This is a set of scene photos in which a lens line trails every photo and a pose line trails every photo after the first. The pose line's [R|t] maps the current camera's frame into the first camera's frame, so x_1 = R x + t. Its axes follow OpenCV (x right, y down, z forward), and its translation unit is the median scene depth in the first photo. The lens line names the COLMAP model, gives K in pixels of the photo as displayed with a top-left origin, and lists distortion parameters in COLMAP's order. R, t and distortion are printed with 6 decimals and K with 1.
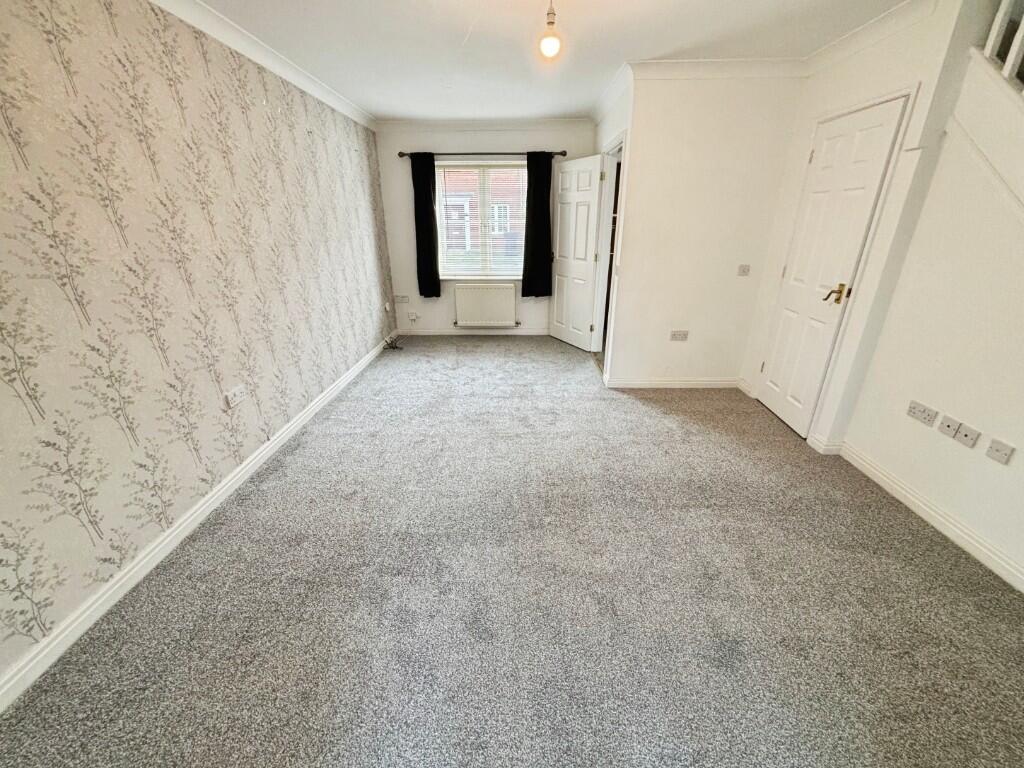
lens RADIAL K [[408.9, 0, 512.0], [0, 408.9, 384.0], [0, 0, 1]] dist [-0.002726, -0.000949]
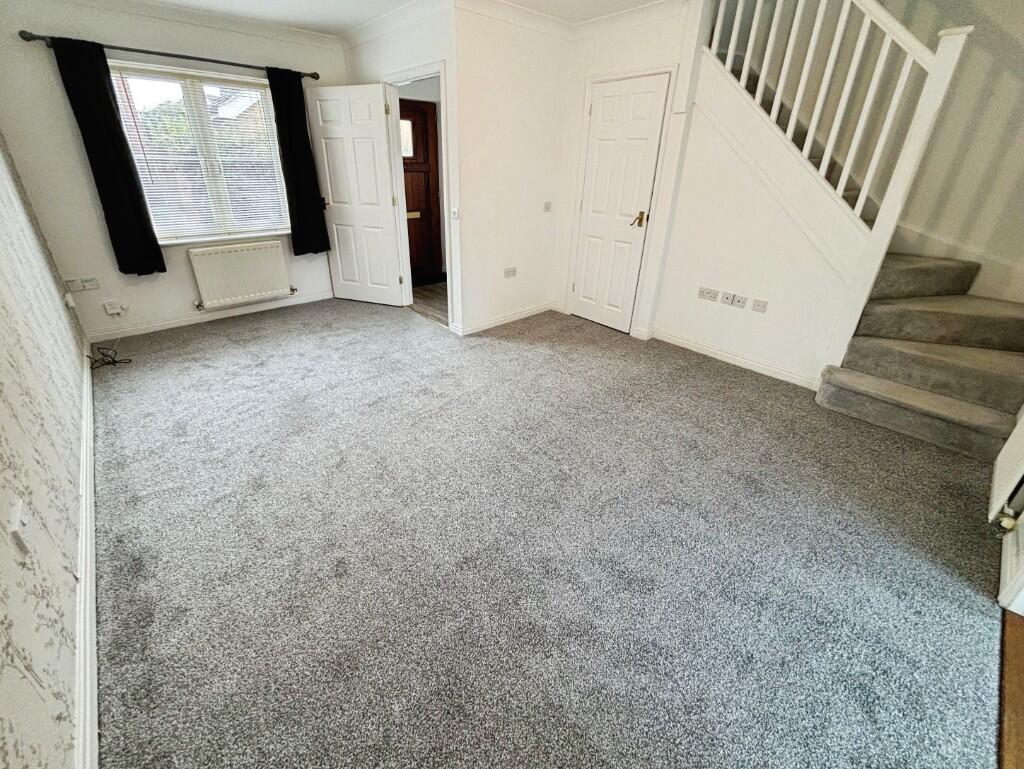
lens RADIAL K [[426.3, 0, 510.2], [0, 426.3, 349.9], [0, 0, 1]] dist [-0.000563, -0.000412]
pose [[0.728430, -0.261900, 0.633086, -0.339164], [0.239001, 0.963141, 0.123445, -0.058034], [-0.642081, 0.061387, 0.764175, 0.163120]]
